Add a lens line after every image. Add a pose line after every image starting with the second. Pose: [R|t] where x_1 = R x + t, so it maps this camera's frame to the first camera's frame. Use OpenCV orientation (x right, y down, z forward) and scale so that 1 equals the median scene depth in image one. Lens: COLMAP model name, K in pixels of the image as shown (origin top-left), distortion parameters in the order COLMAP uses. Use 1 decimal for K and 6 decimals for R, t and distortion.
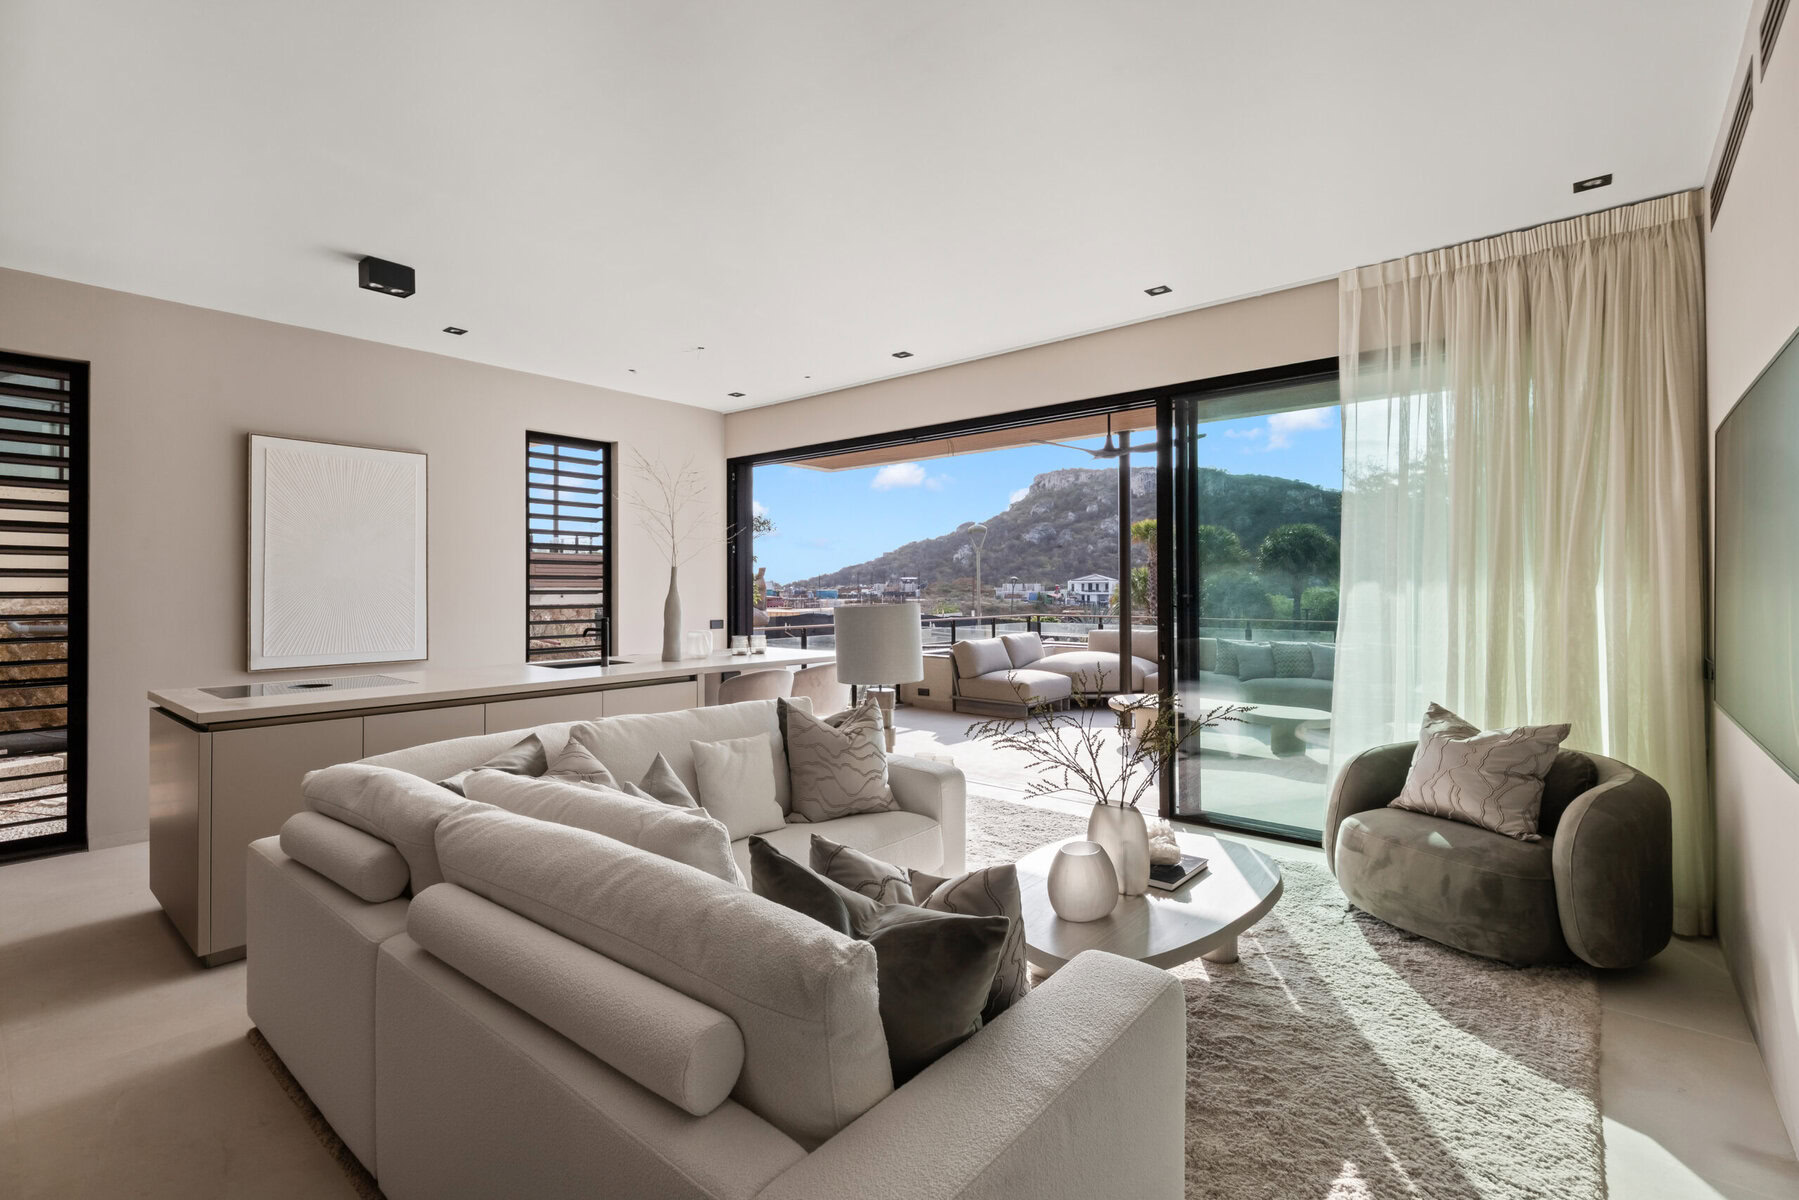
lens RADIAL K [[819.1, 0, 820.8], [0, 819.1, 582.2], [0, 0, 1]] dist [0.012370, -0.000405]
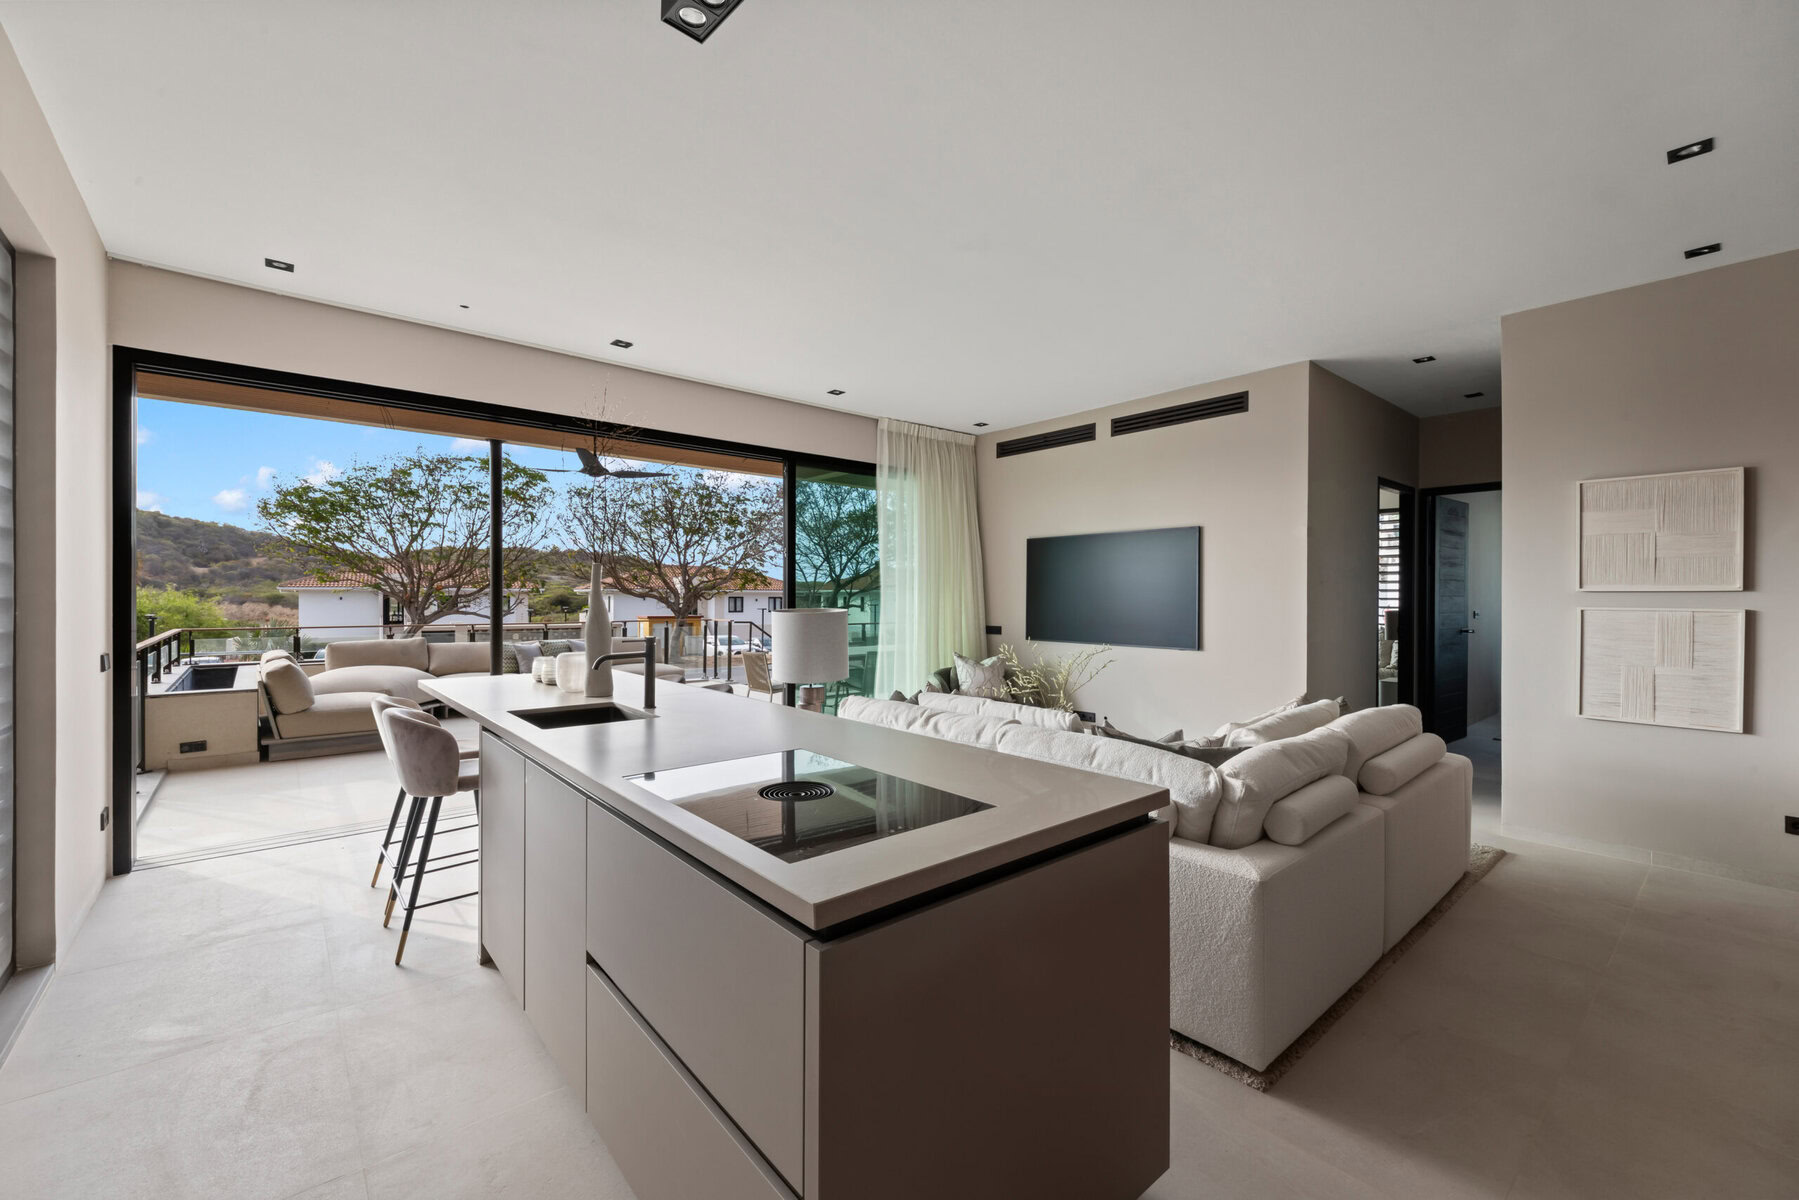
lens RADIAL K [[759.1, 0, 899.5], [0, 759.1, 600.0], [0, 0, 1]] dist [-0.000368, -0.000286]
pose [[0.106468, 0.002009, 0.994314, -0.555966], [-0.009099, 0.999958, -0.001046, 0.009958], [-0.994274, -0.008936, 0.106482, 0.445069]]
